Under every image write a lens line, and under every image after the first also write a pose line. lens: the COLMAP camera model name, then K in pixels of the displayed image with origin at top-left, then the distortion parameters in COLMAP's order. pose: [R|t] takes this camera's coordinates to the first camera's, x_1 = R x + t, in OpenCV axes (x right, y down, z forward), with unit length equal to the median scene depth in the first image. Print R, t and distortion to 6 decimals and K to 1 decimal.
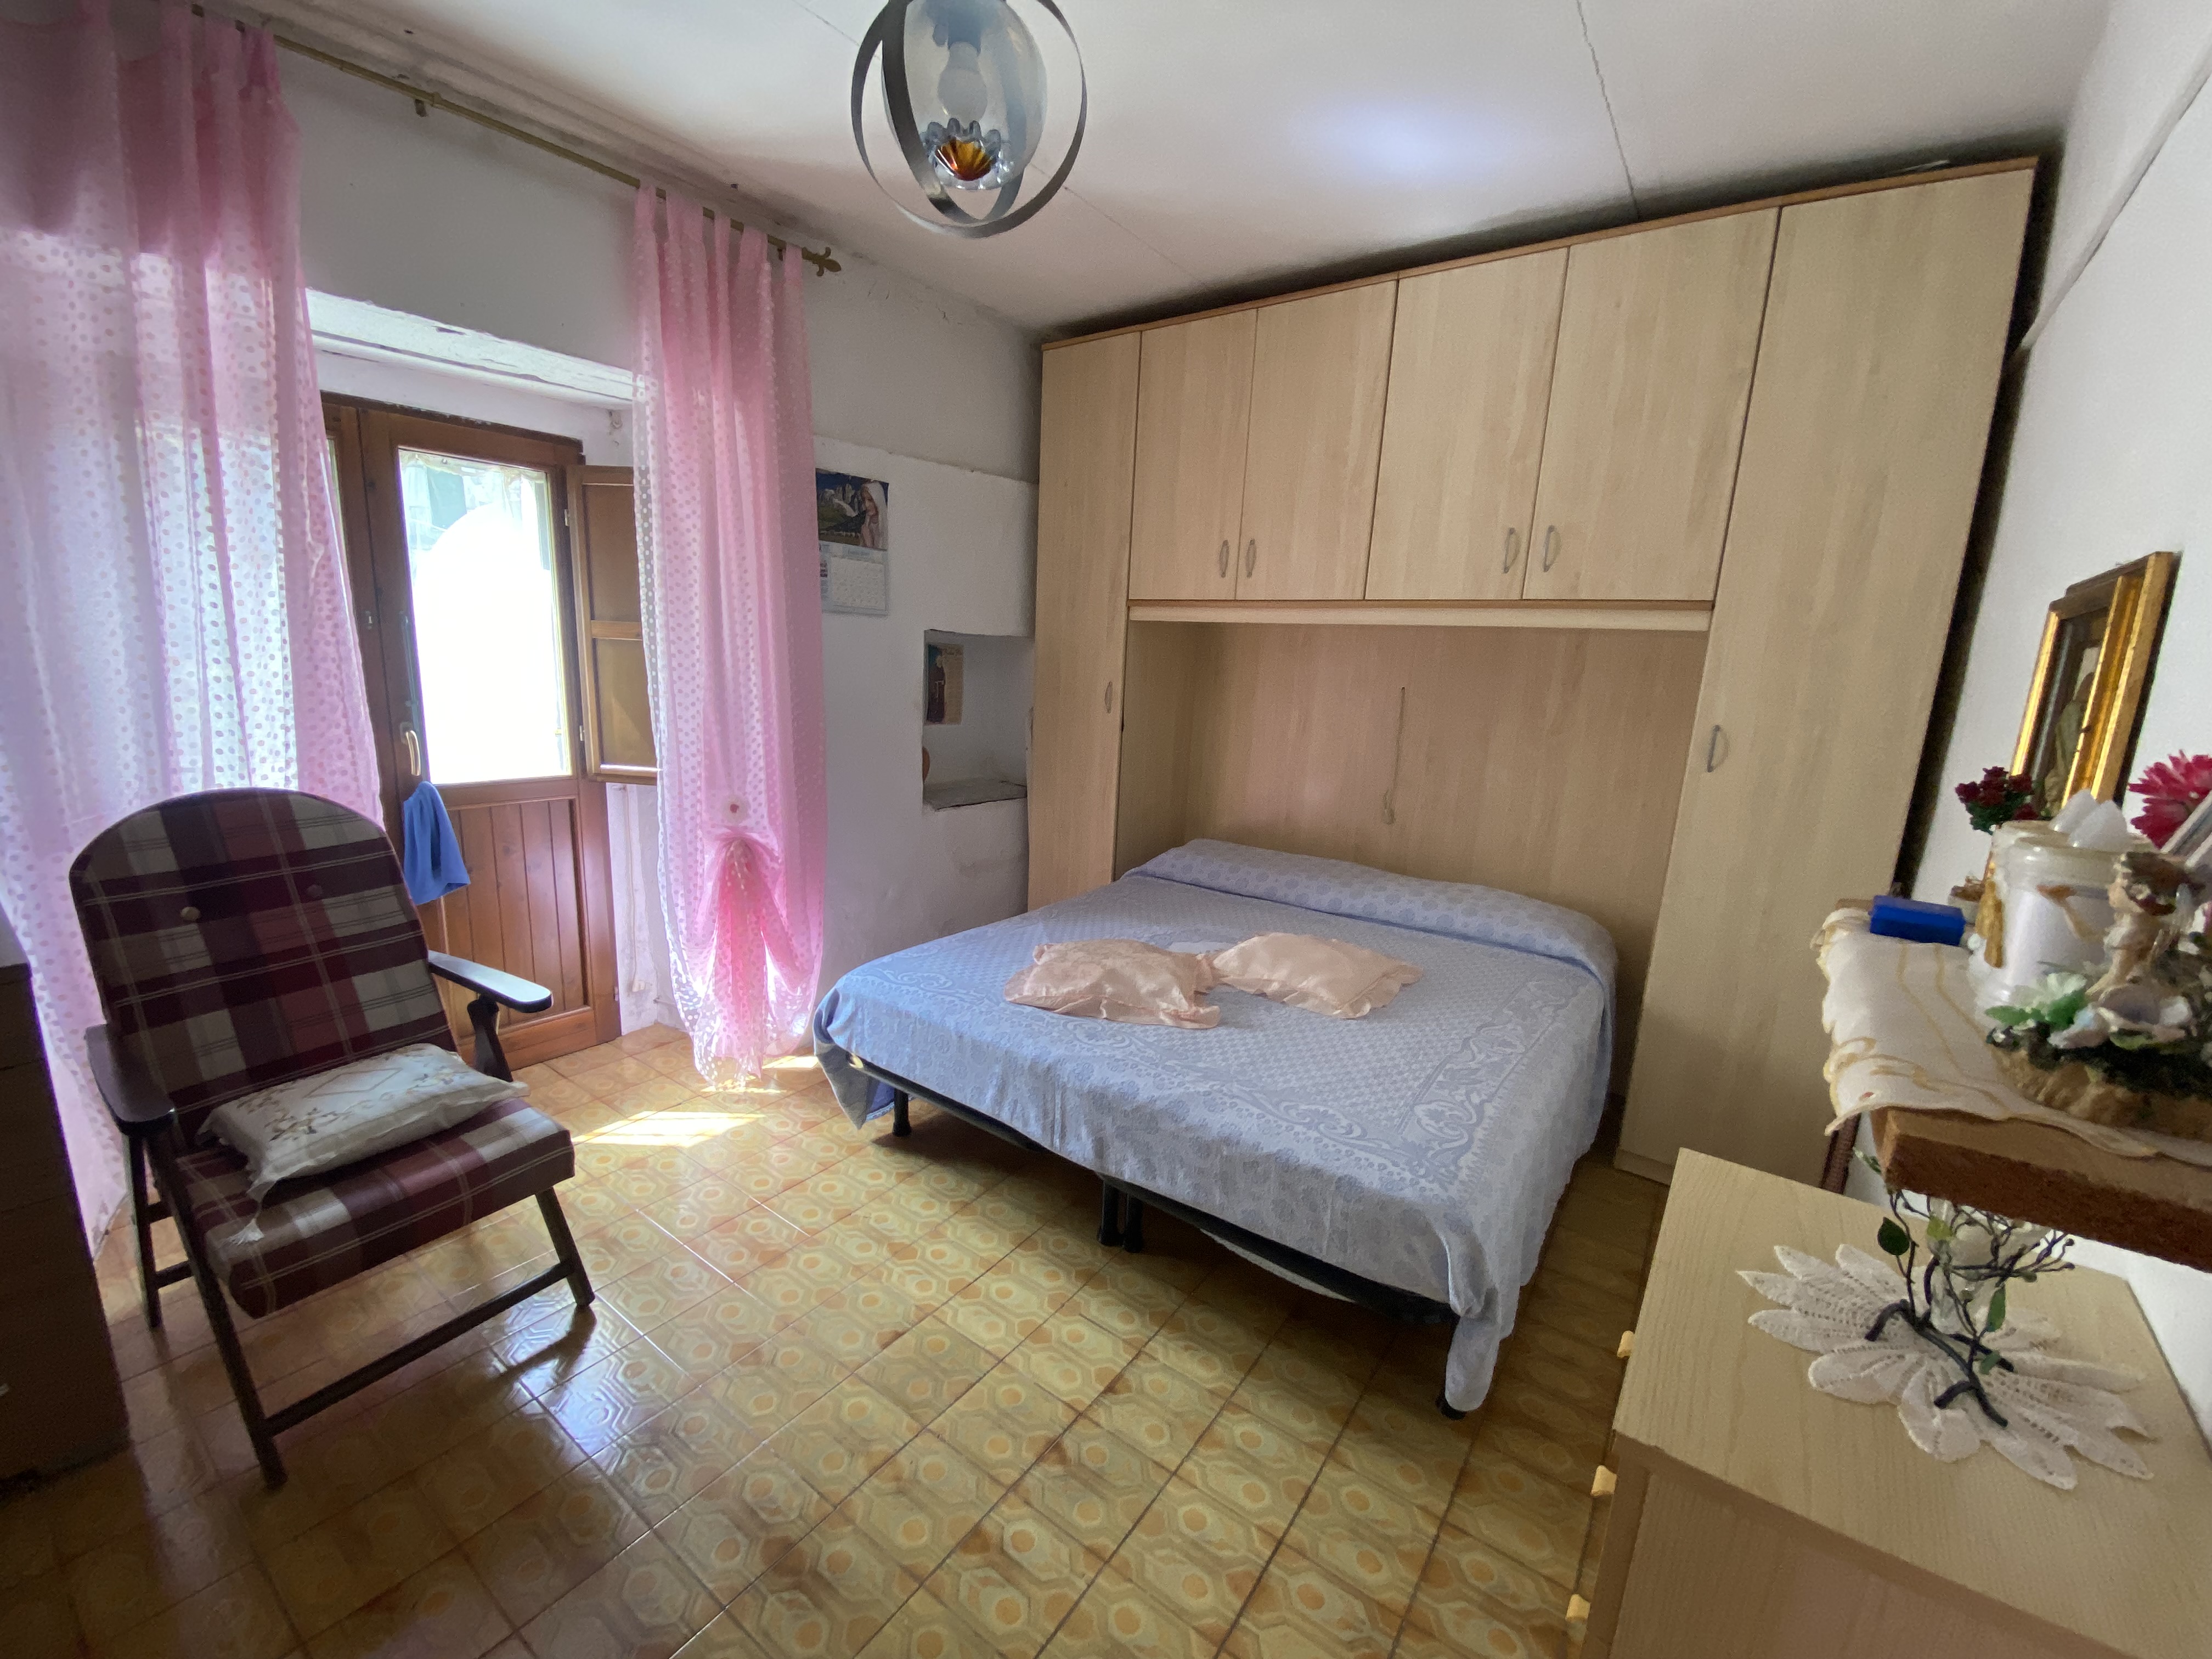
lens RADIAL K [[894.5, 0, 1108.1], [0, 894.5, 826.1], [0, 0, 1]] dist [-0.016489, -0.004938]
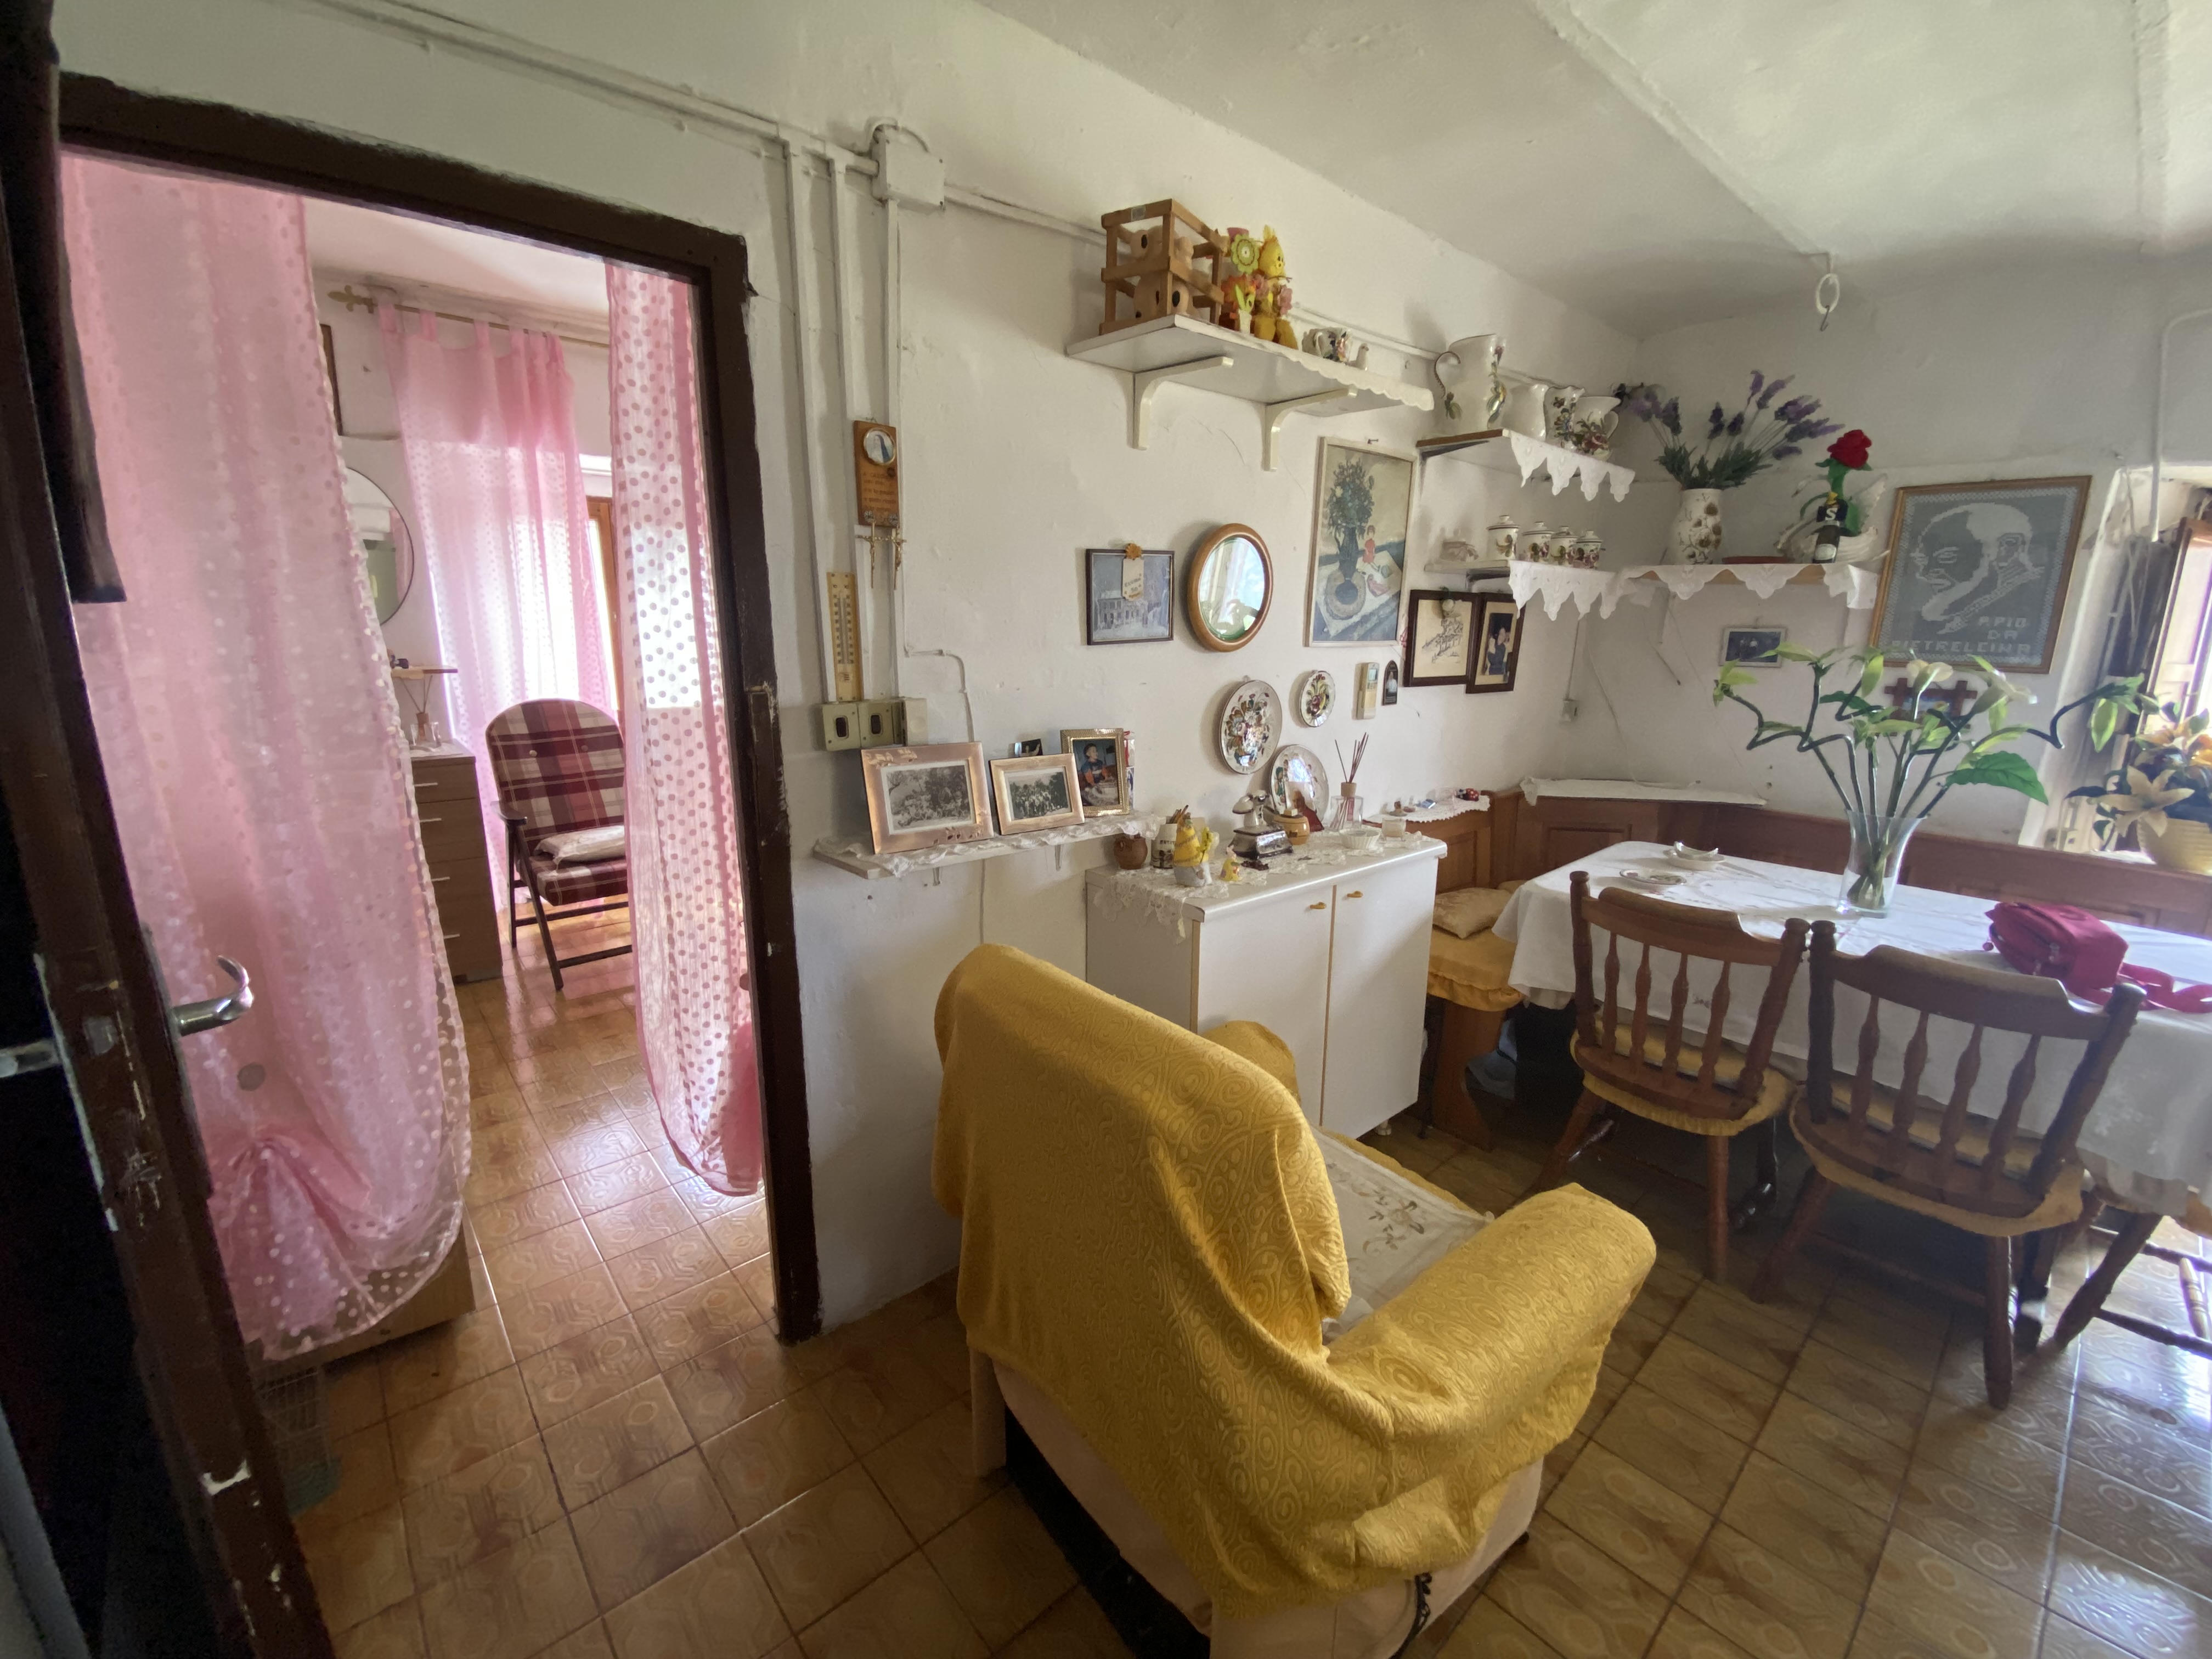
lens RADIAL K [[894.5, 0, 1103.7], [0, 894.5, 821.5], [0, 0, 1]] dist [-0.016489, -0.004938]
pose [[0.972070, 0.018893, -0.233928, 0.848014], [-0.013160, 0.999574, 0.026044, 0.195993], [0.234321, -0.022238, 0.971905, -0.816980]]
